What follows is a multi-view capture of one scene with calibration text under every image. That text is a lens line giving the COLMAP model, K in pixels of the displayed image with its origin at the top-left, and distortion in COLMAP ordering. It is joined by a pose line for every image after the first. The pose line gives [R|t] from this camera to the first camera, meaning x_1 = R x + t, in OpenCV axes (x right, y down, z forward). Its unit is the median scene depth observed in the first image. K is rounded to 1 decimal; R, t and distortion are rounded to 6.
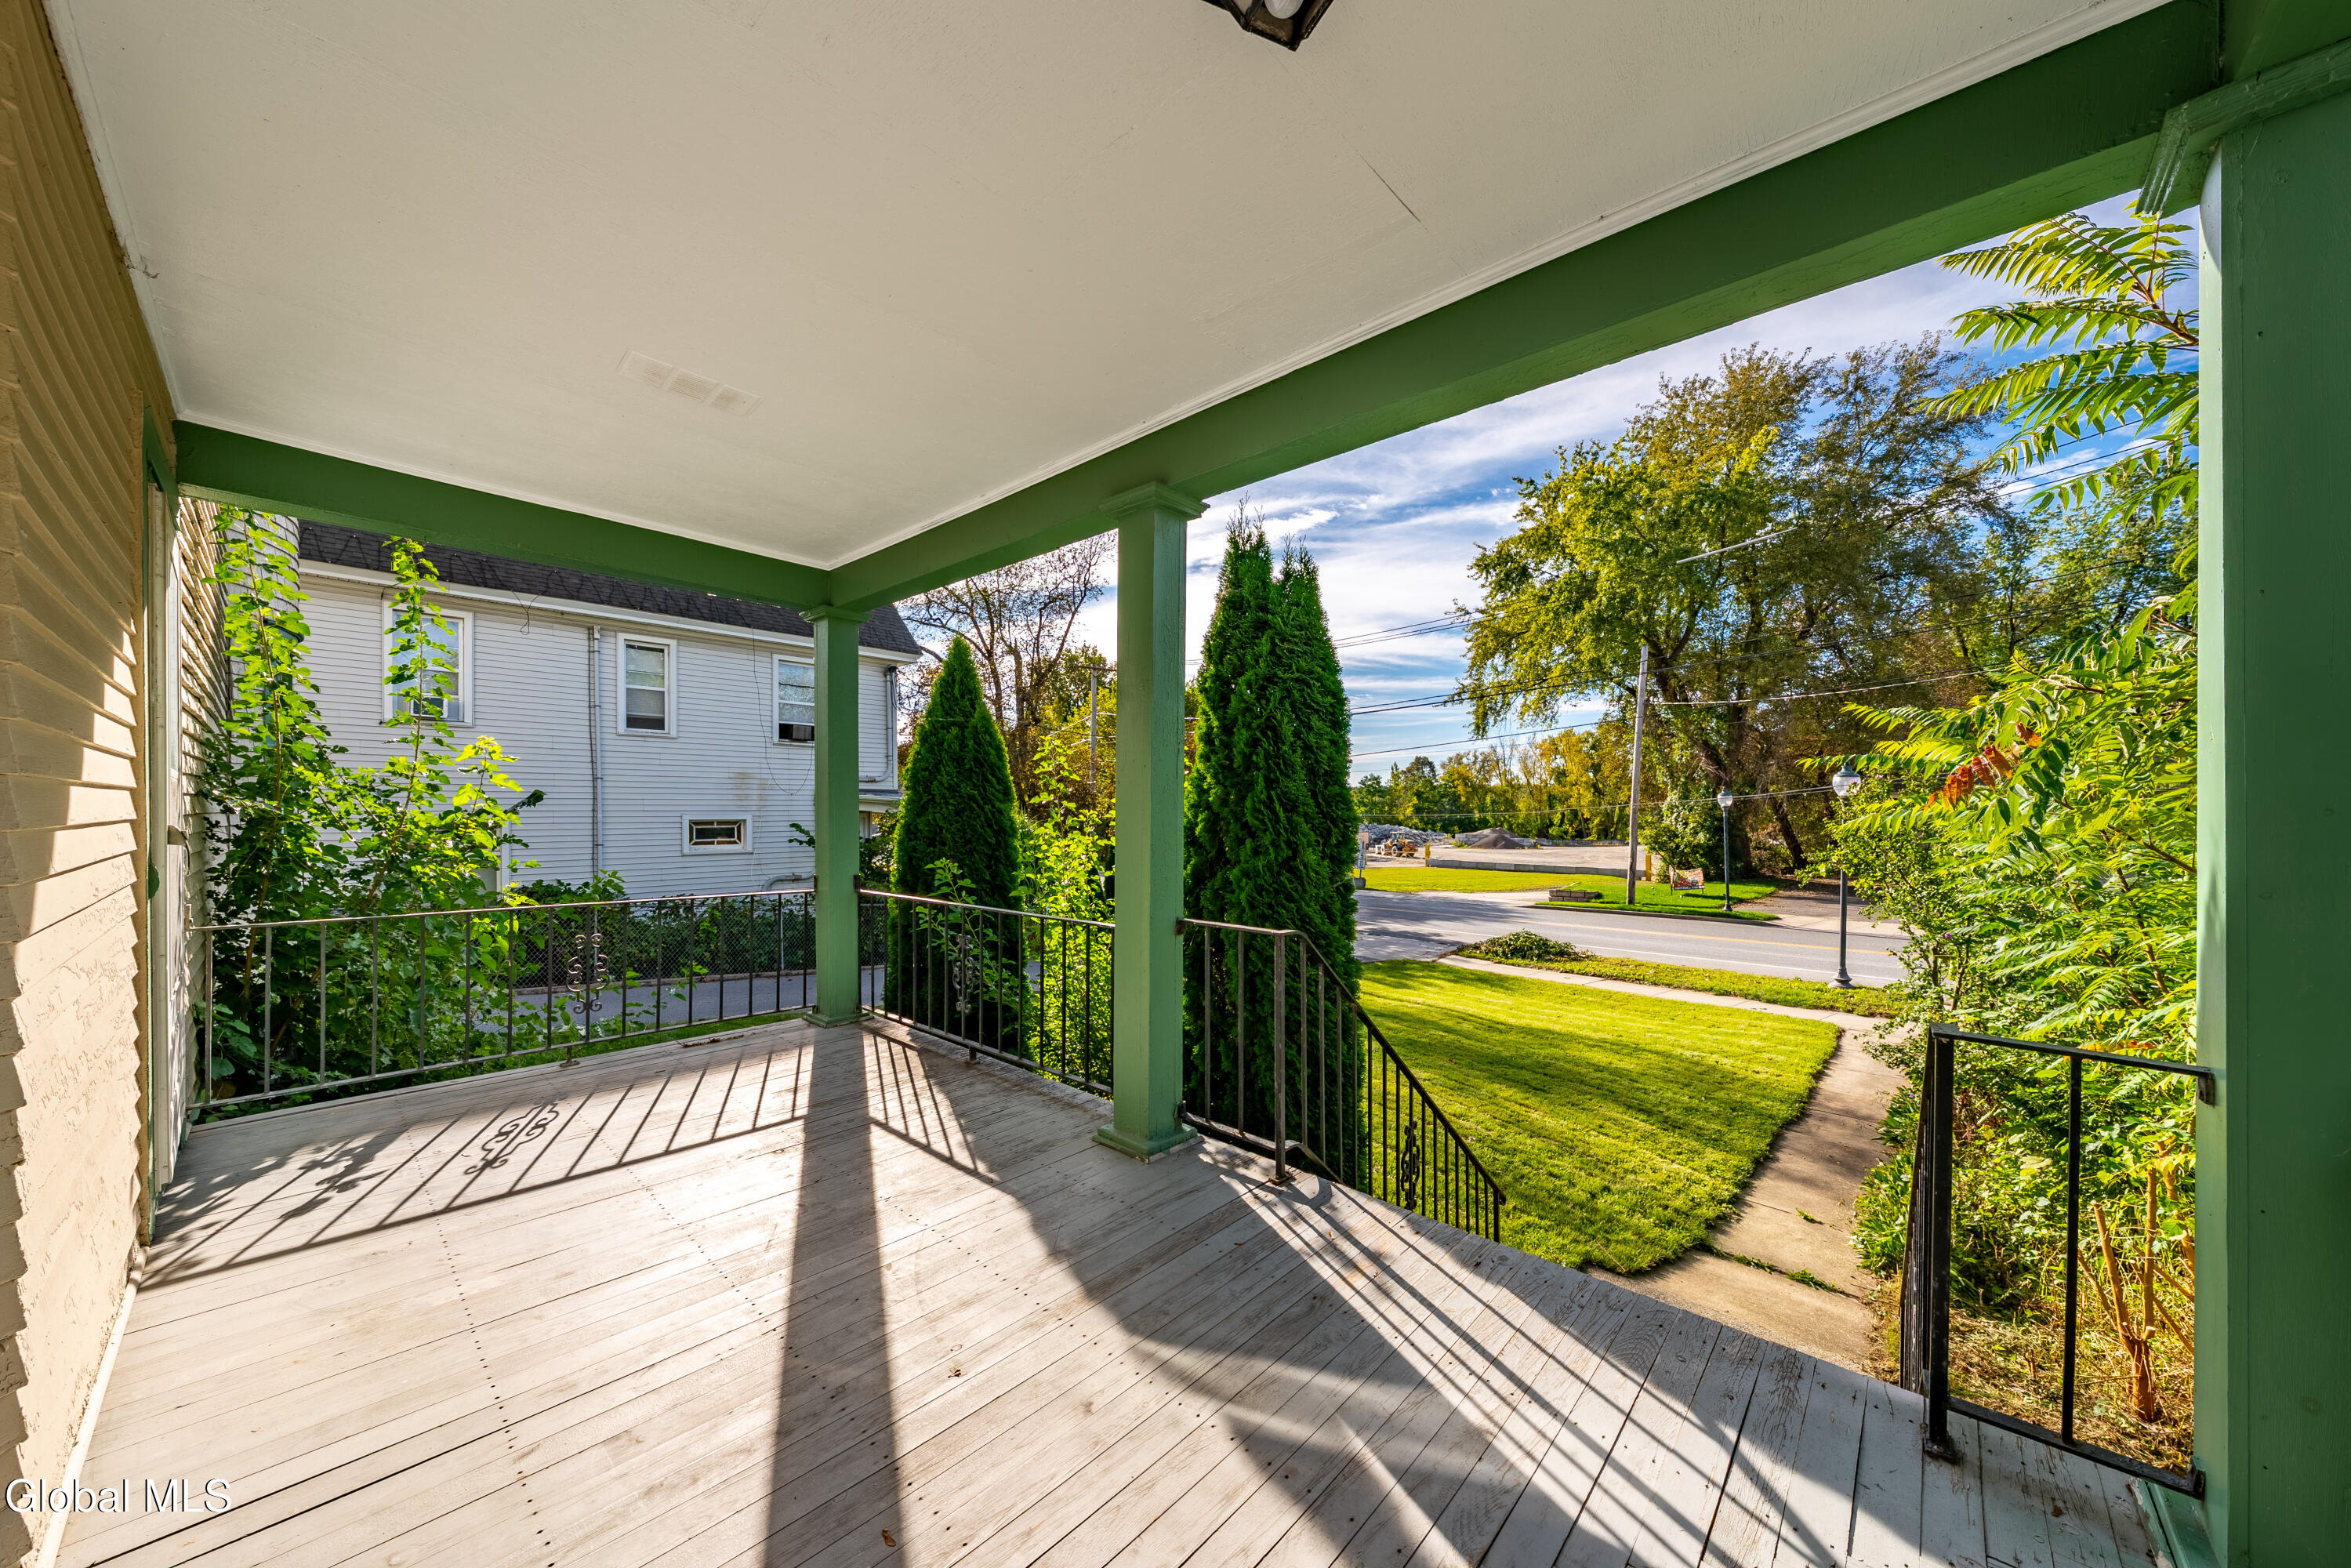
lens RADIAL K [[807.2, 0, 1168.6], [0, 807.2, 818.7], [0, 0, 1]] dist [-0.001717, 0.000118]
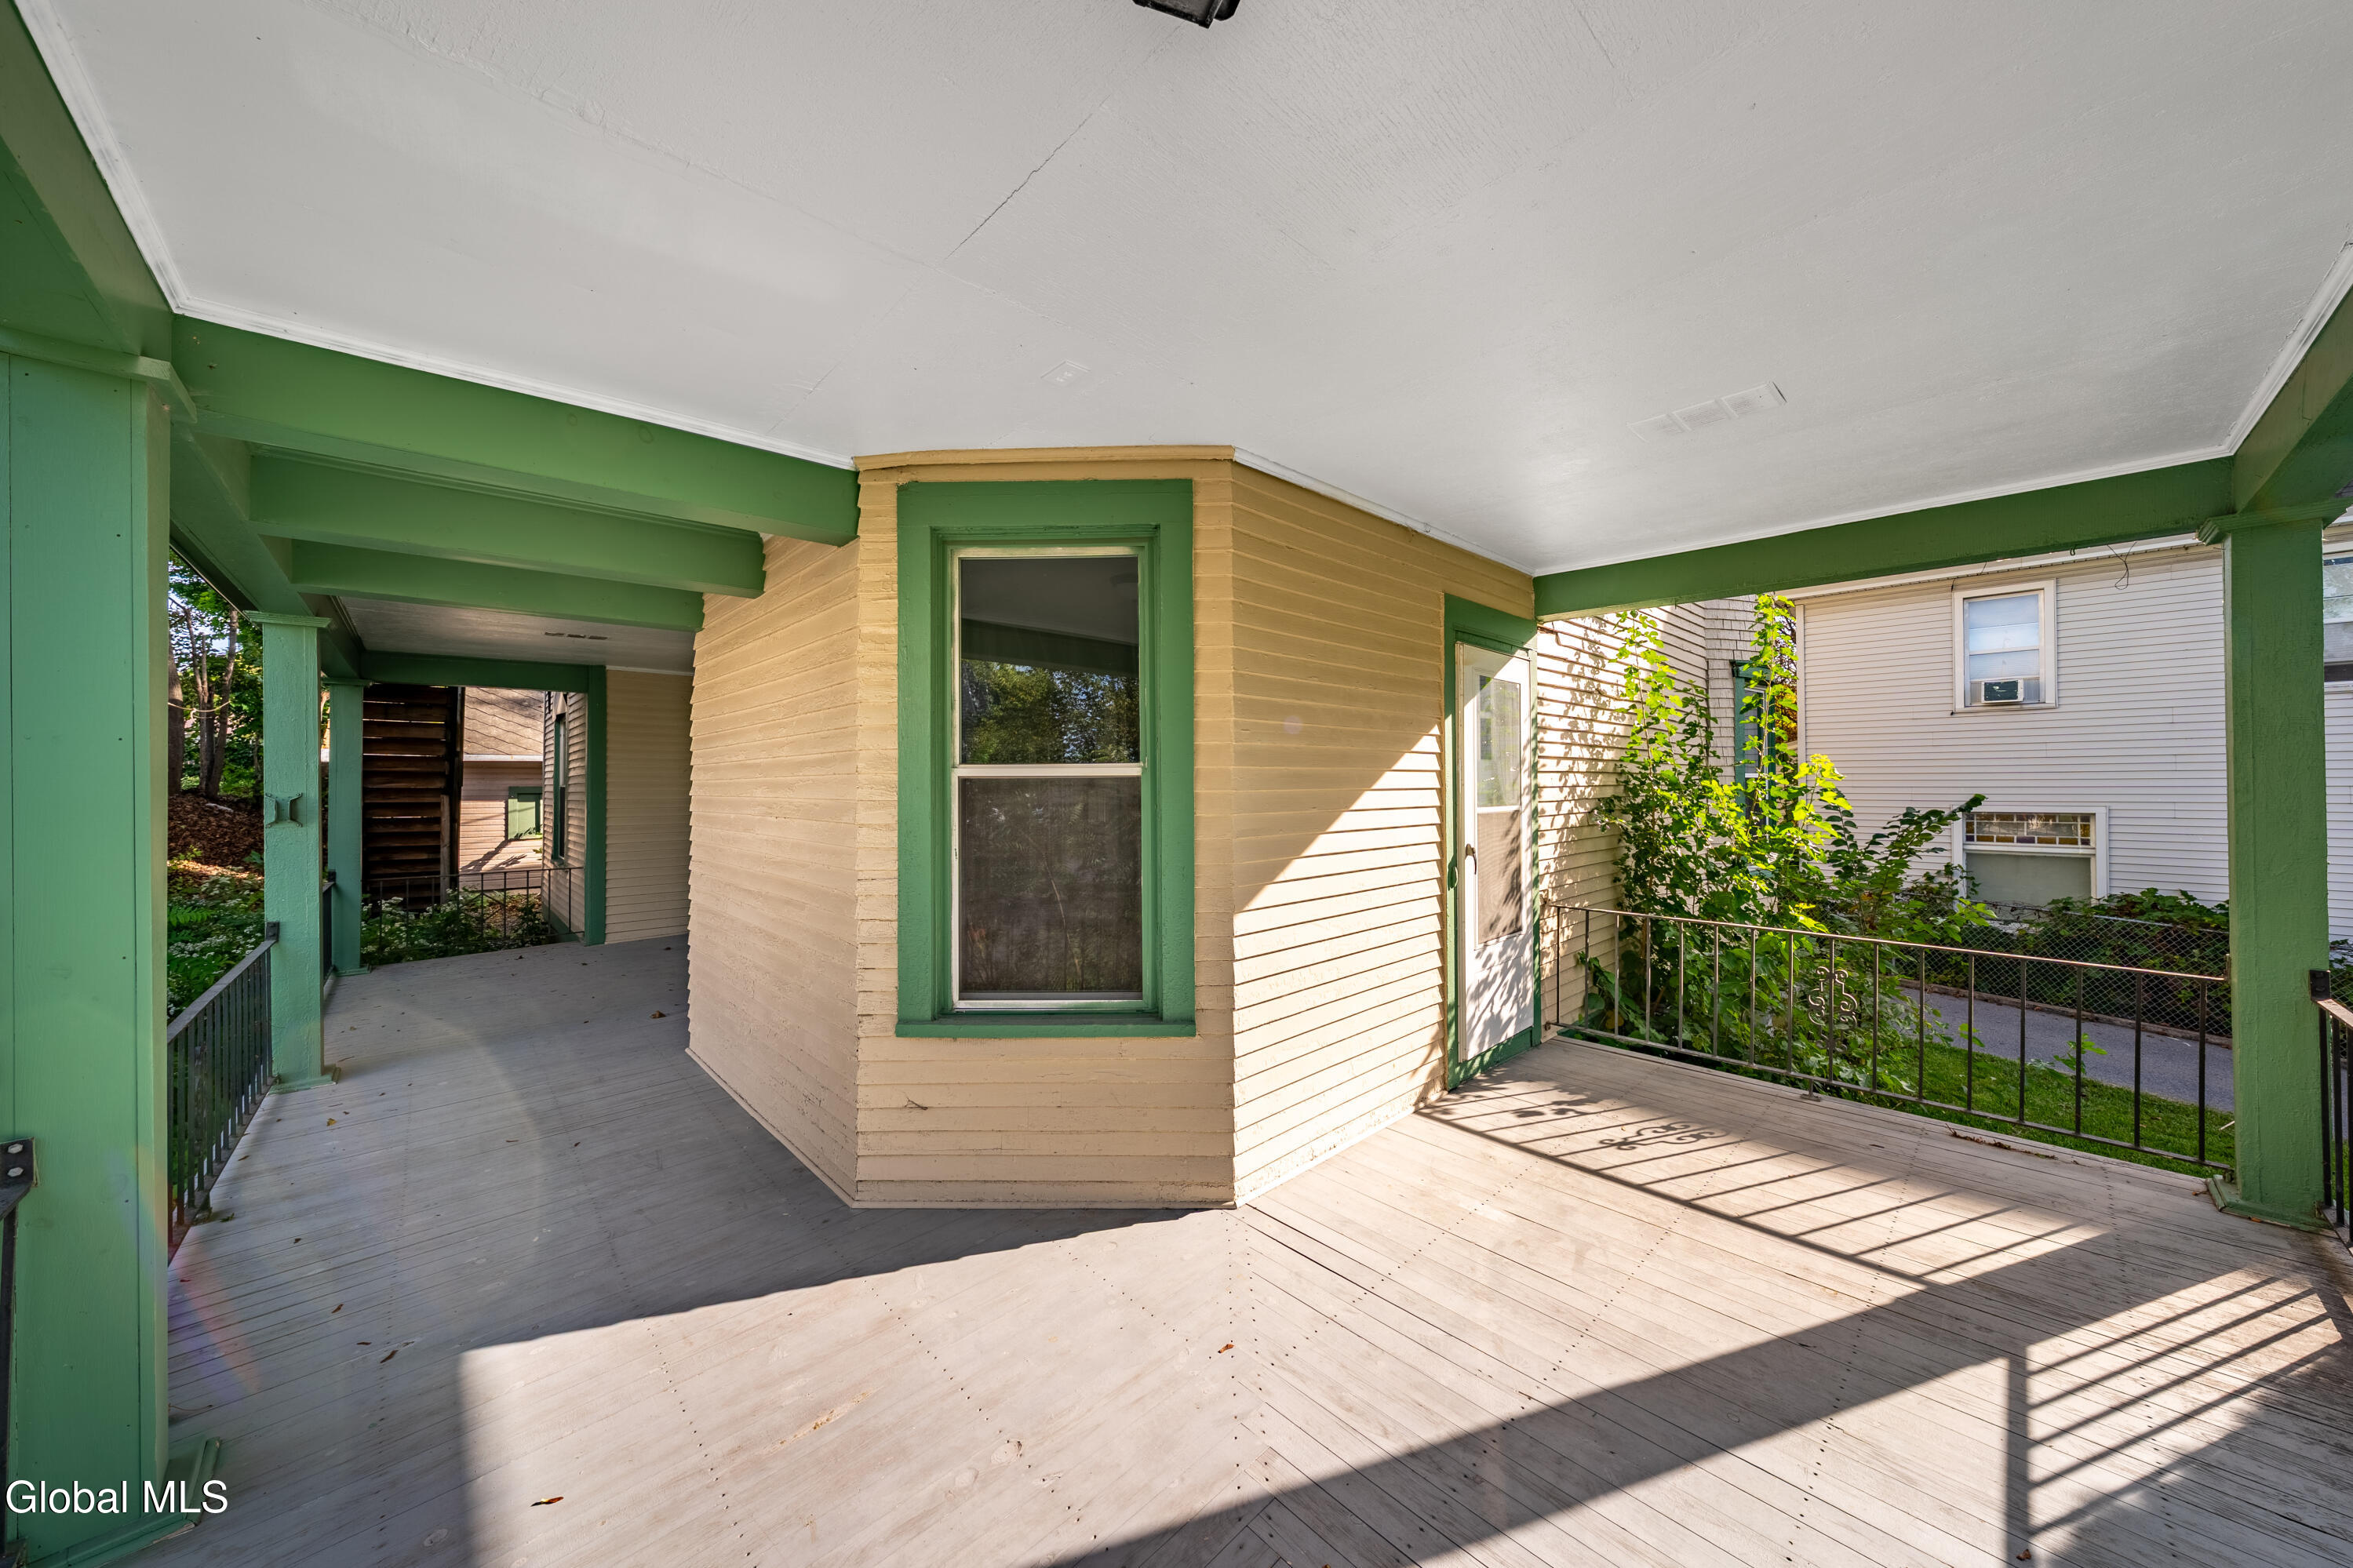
lens RADIAL K [[807.7, 0, 1178.8], [0, 807.7, 783.4], [0, 0, 1]] dist [-0.001717, 0.000118]
pose [[-0.063424, -0.002517, -0.997984, 0.391417], [-0.008255, 0.999964, -0.001998, -0.094790], [0.997953, 0.008111, -0.063442, 0.440025]]
